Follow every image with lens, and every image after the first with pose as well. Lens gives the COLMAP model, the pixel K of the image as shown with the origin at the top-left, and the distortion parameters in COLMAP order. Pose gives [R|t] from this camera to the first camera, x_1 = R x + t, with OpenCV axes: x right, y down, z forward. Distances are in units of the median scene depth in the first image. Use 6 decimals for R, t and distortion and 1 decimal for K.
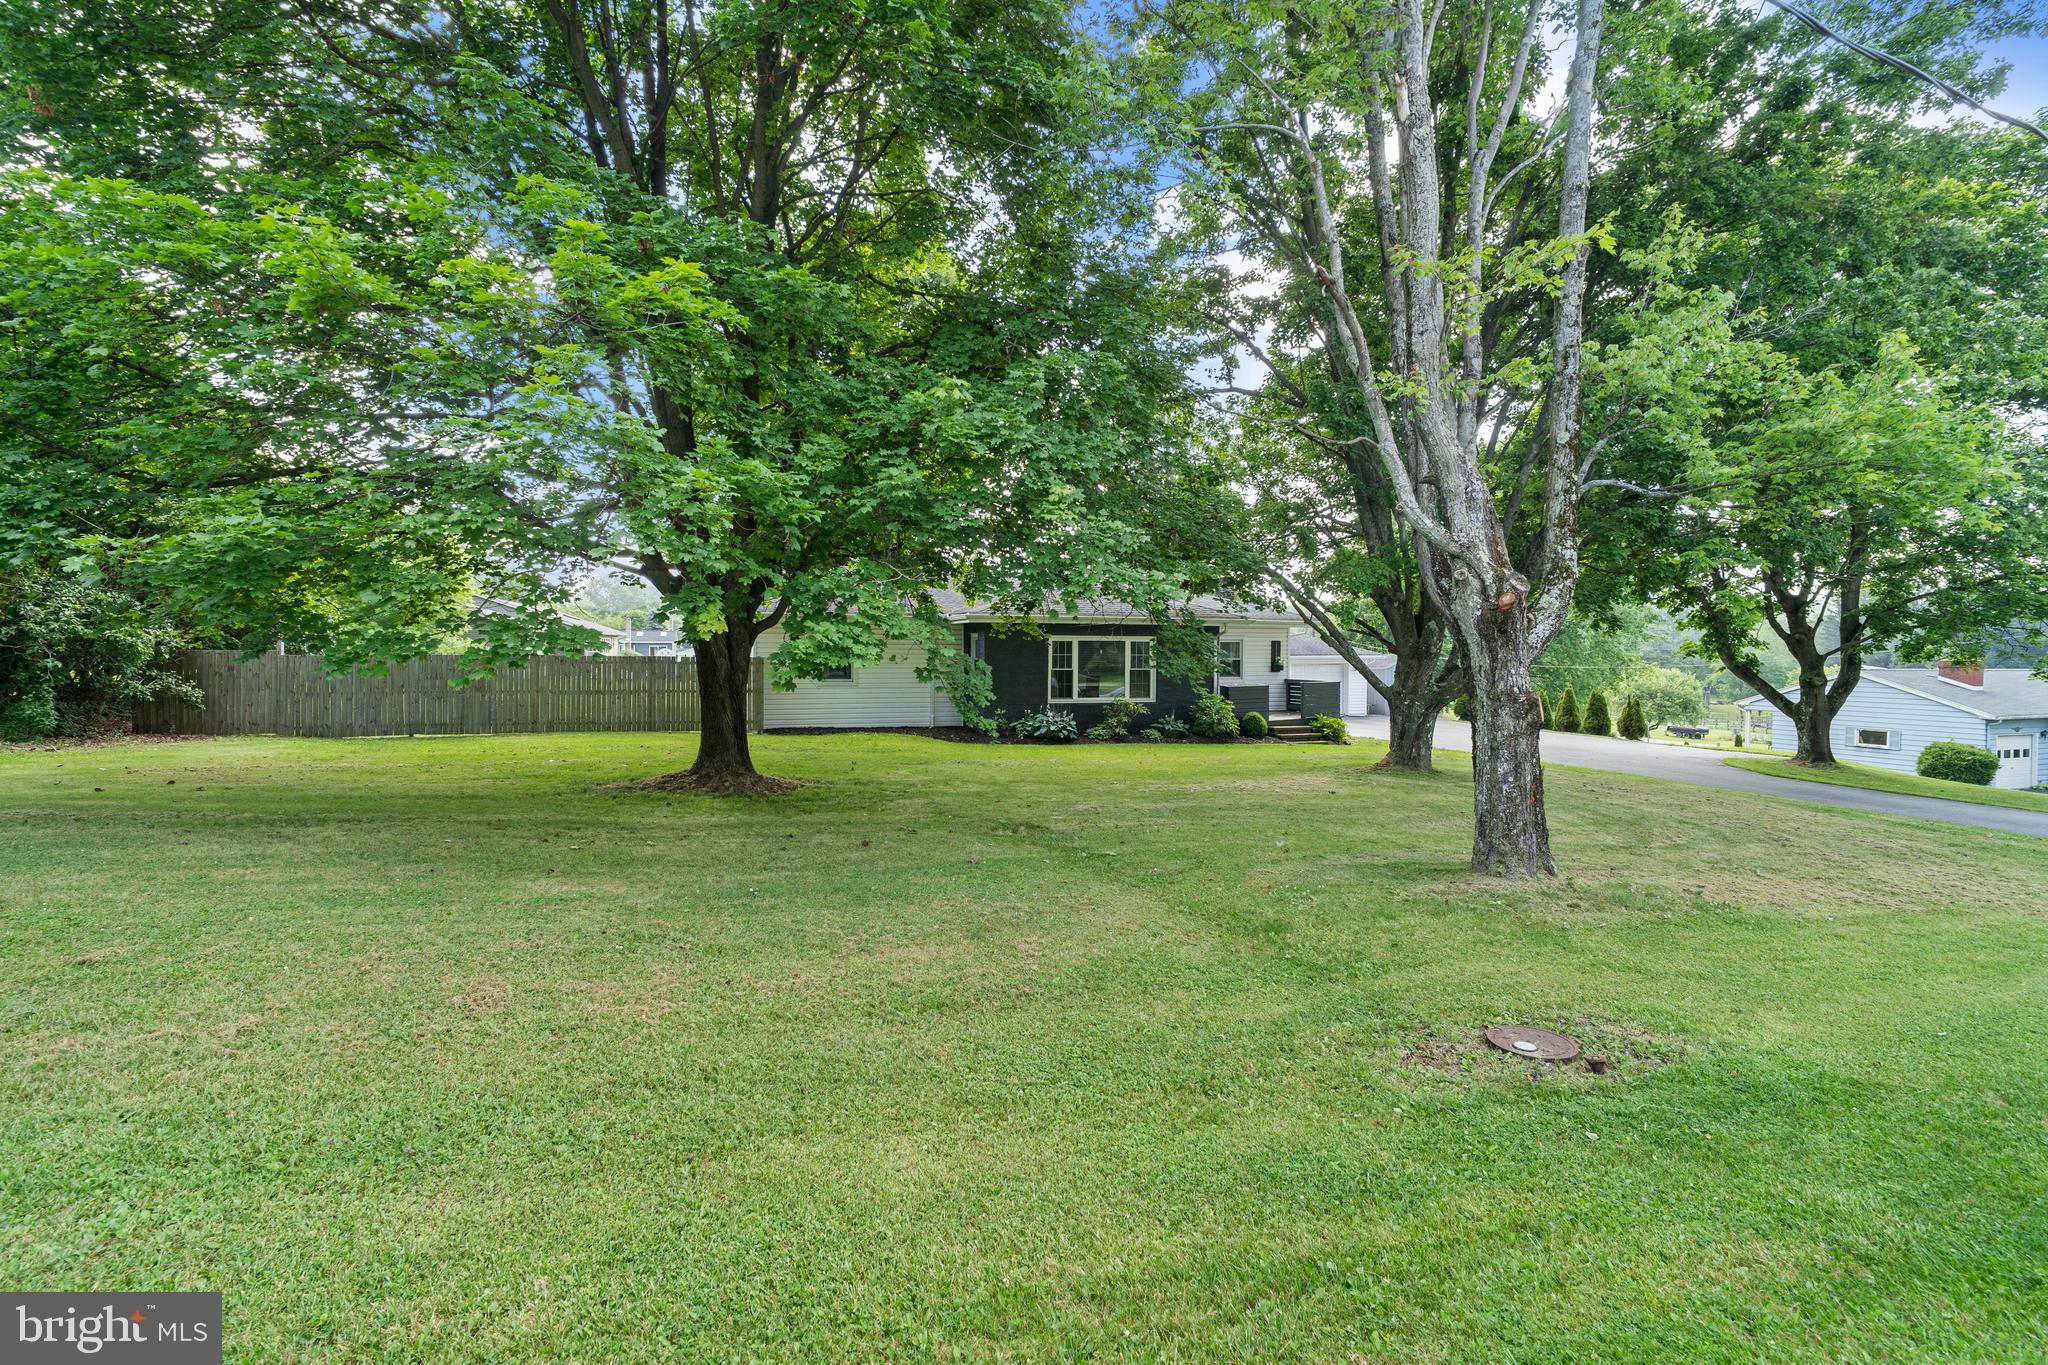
lens RADIAL K [[1046.3, 0, 1024.0], [0, 1046.3, 682.5], [0, 0, 1]] dist [0.001576, 0.000527]
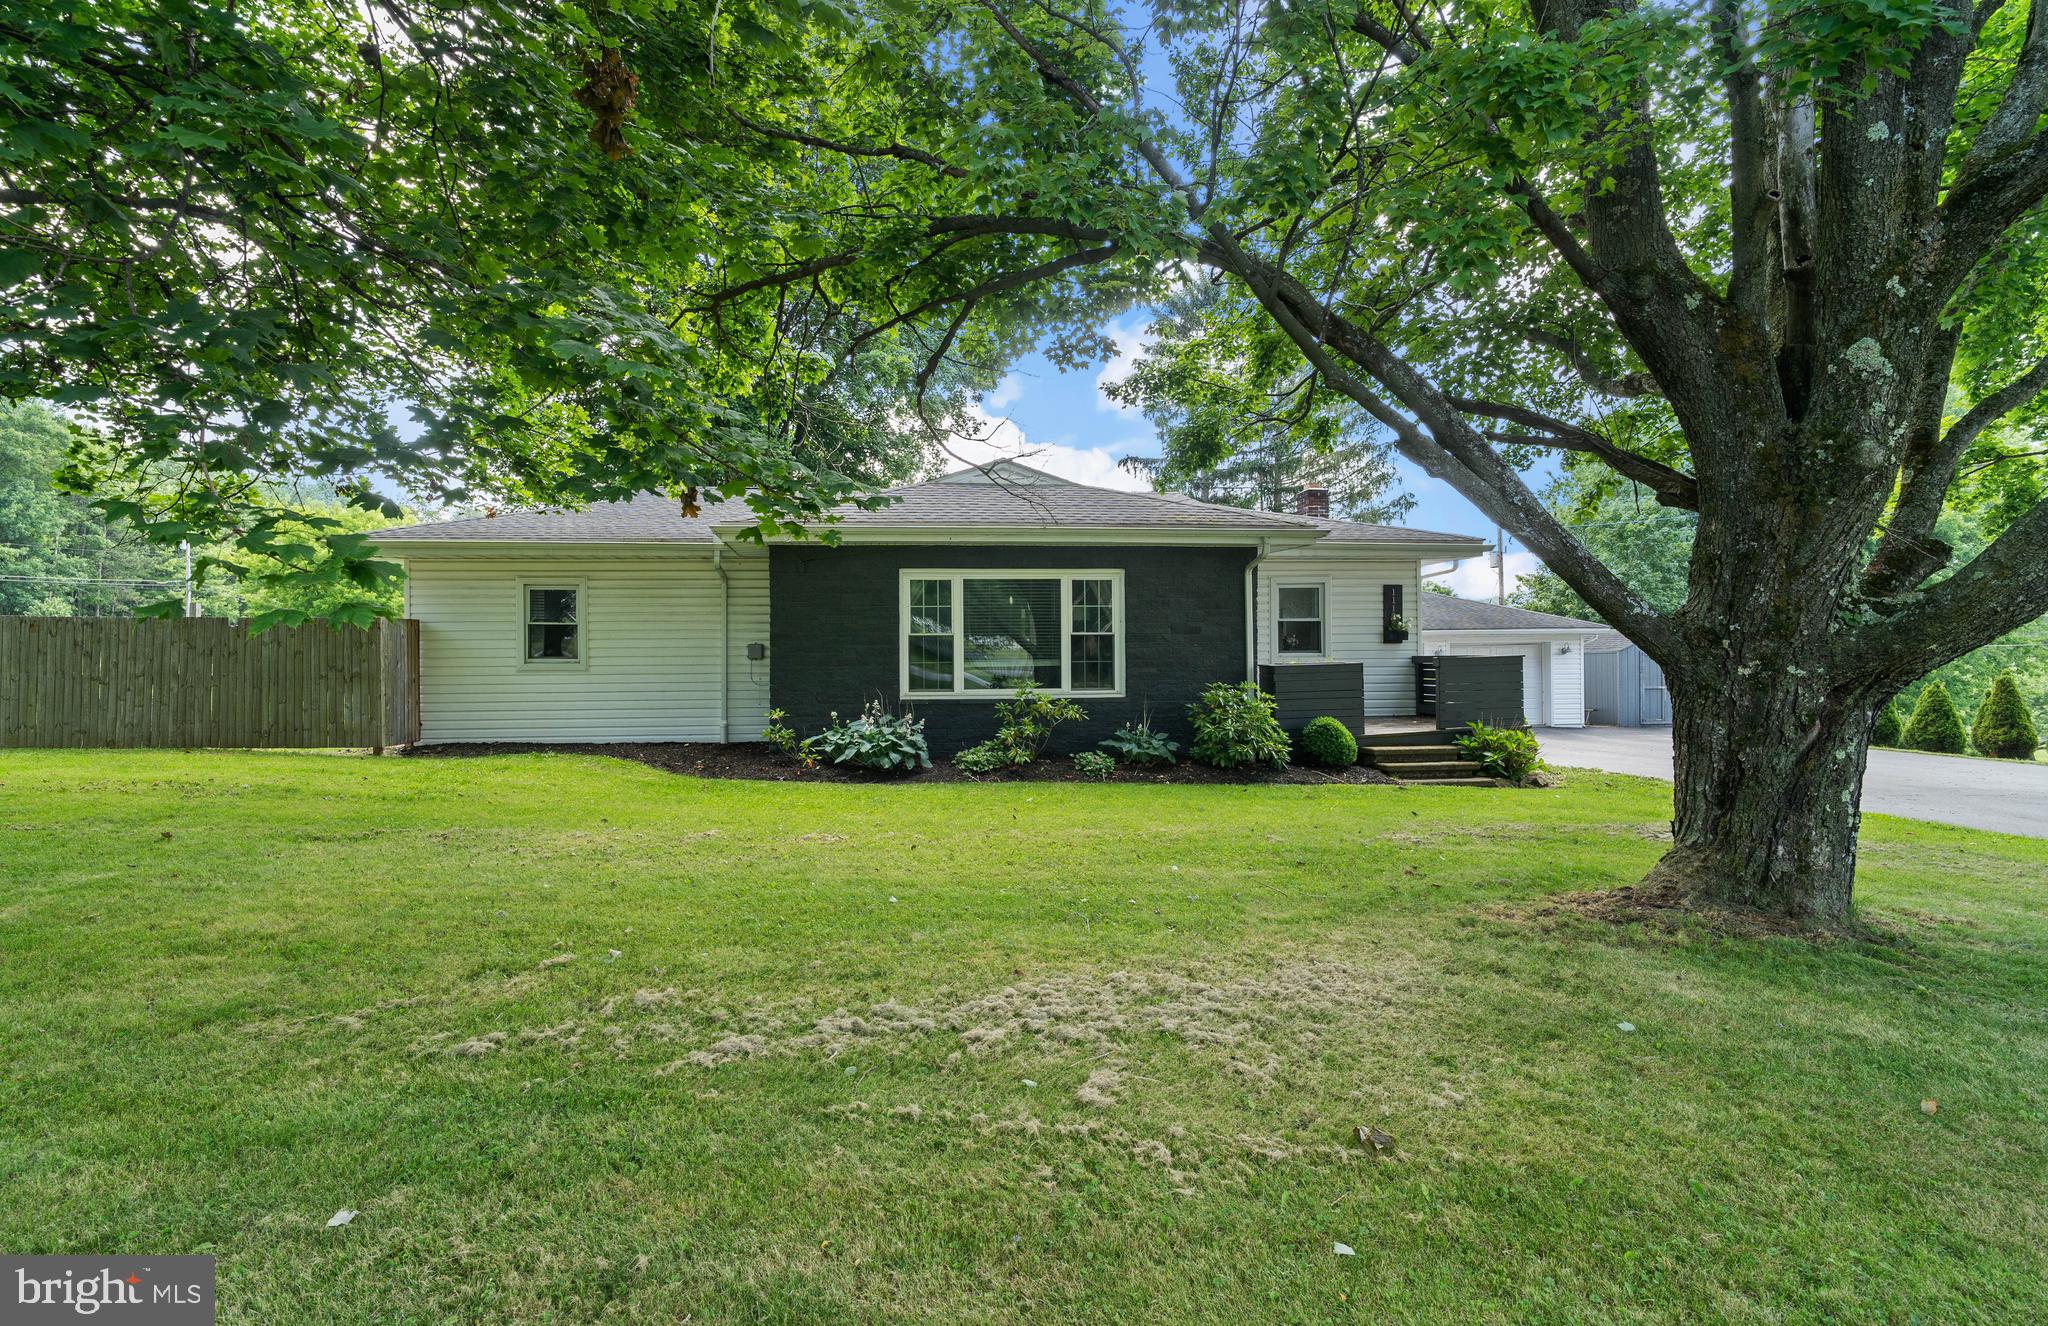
lens RADIAL K [[1044.7, 0, 946.1], [0, 1044.7, 669.2], [0, 0, 1]] dist [0.000581, -0.000053]
pose [[0.972950, -0.009407, -0.230824, 0.163299], [0.004029, 0.999710, -0.023760, 0.017056], [0.230981, 0.022187, 0.972705, 0.495773]]
